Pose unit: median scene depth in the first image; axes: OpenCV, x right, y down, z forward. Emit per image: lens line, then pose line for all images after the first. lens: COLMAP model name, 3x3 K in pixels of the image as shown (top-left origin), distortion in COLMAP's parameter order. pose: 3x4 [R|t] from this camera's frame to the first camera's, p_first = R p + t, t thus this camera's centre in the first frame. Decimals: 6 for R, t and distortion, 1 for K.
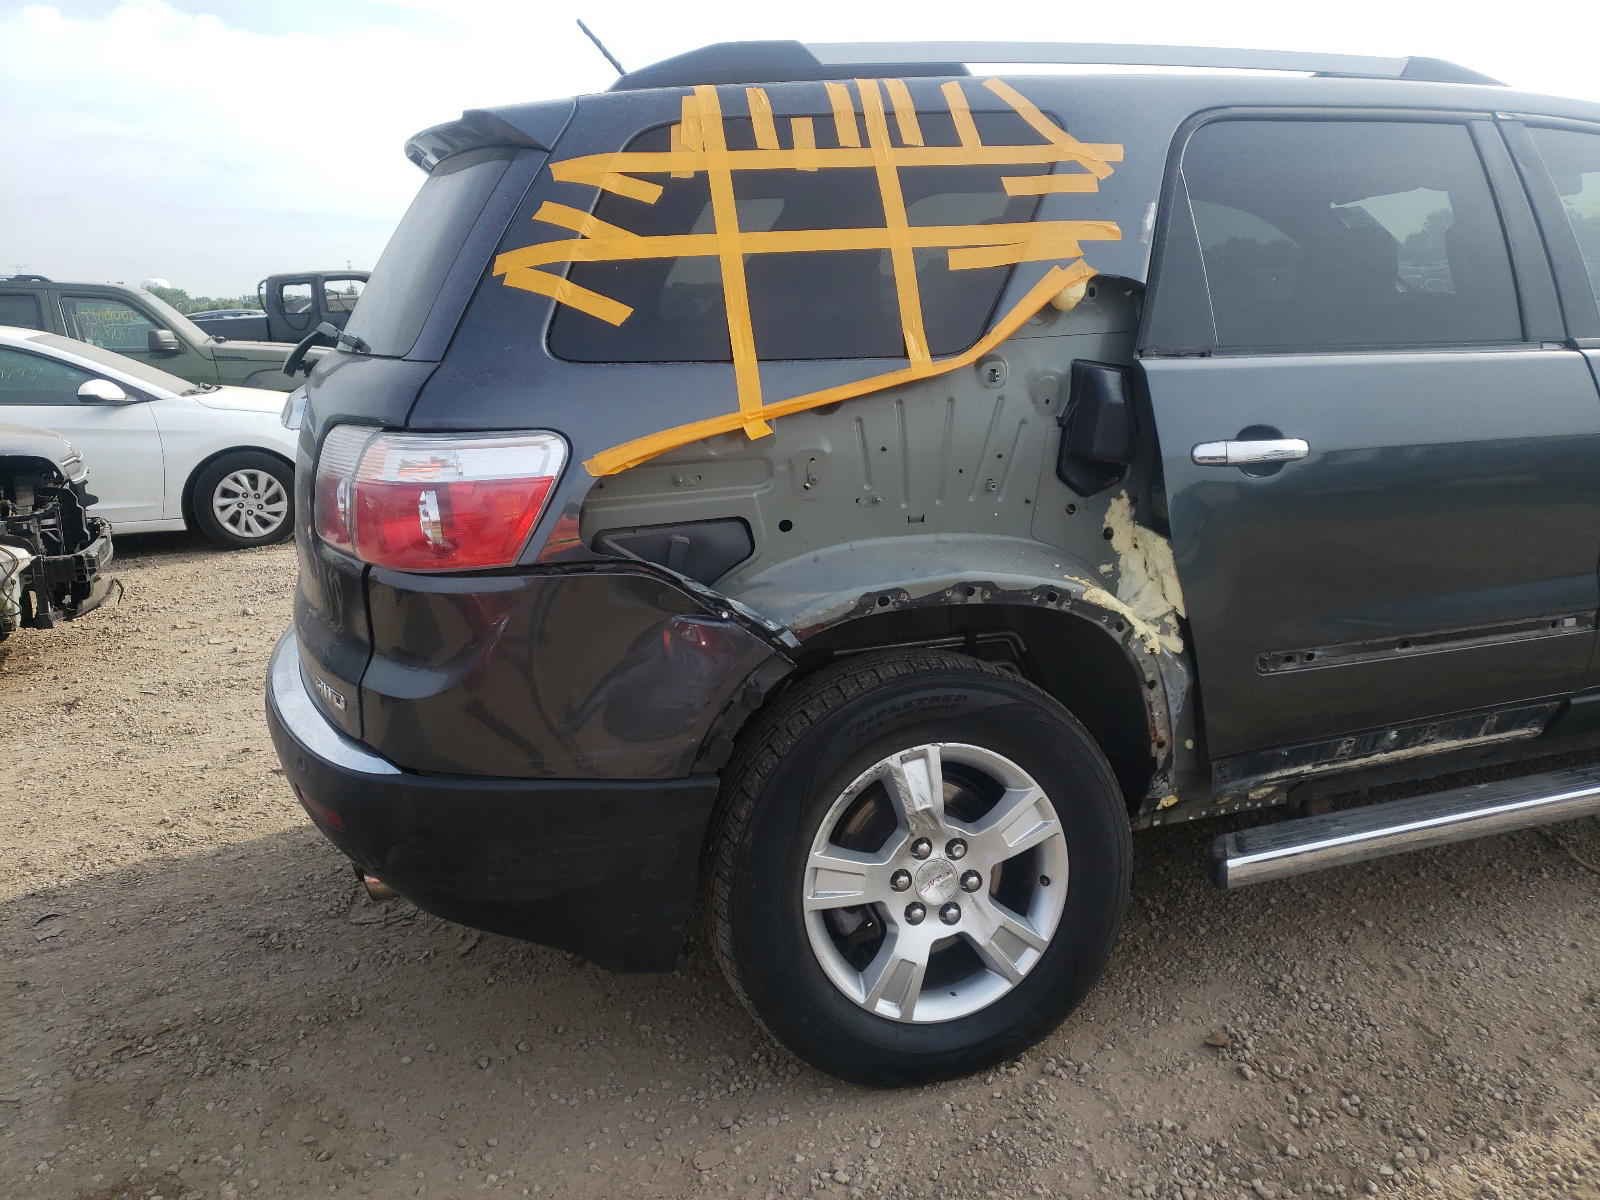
lens RADIAL K [[1229.9, 0, 798.5], [0, 1229.9, 583.5], [0, 0, 1]] dist [0.035007, -0.009271]
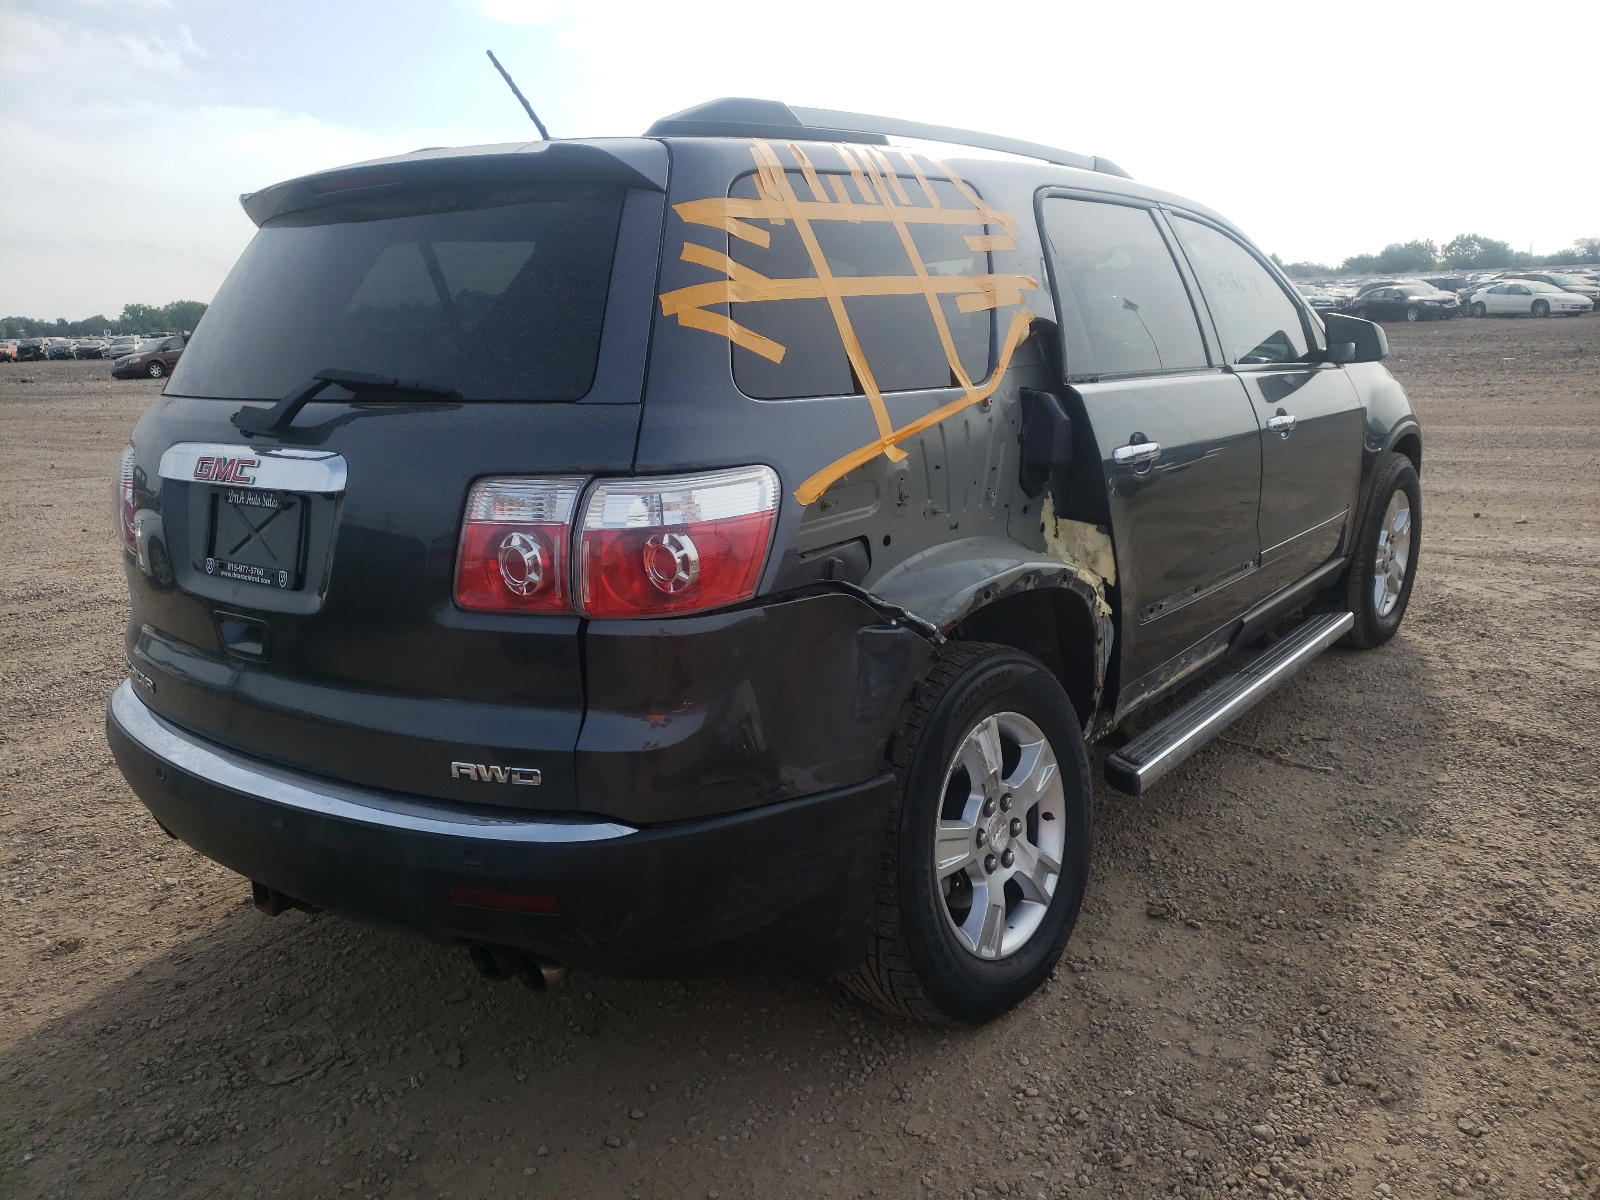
lens RADIAL K [[1229.9, 0, 797.6], [0, 1229.9, 616.9], [0, 0, 1]] dist [0.035007, -0.009271]
pose [[0.832401, -0.127470, 0.539314, -0.675255], [0.136165, 0.990397, 0.023924, -0.016284], [-0.537185, 0.053521, 0.841765, 0.109816]]
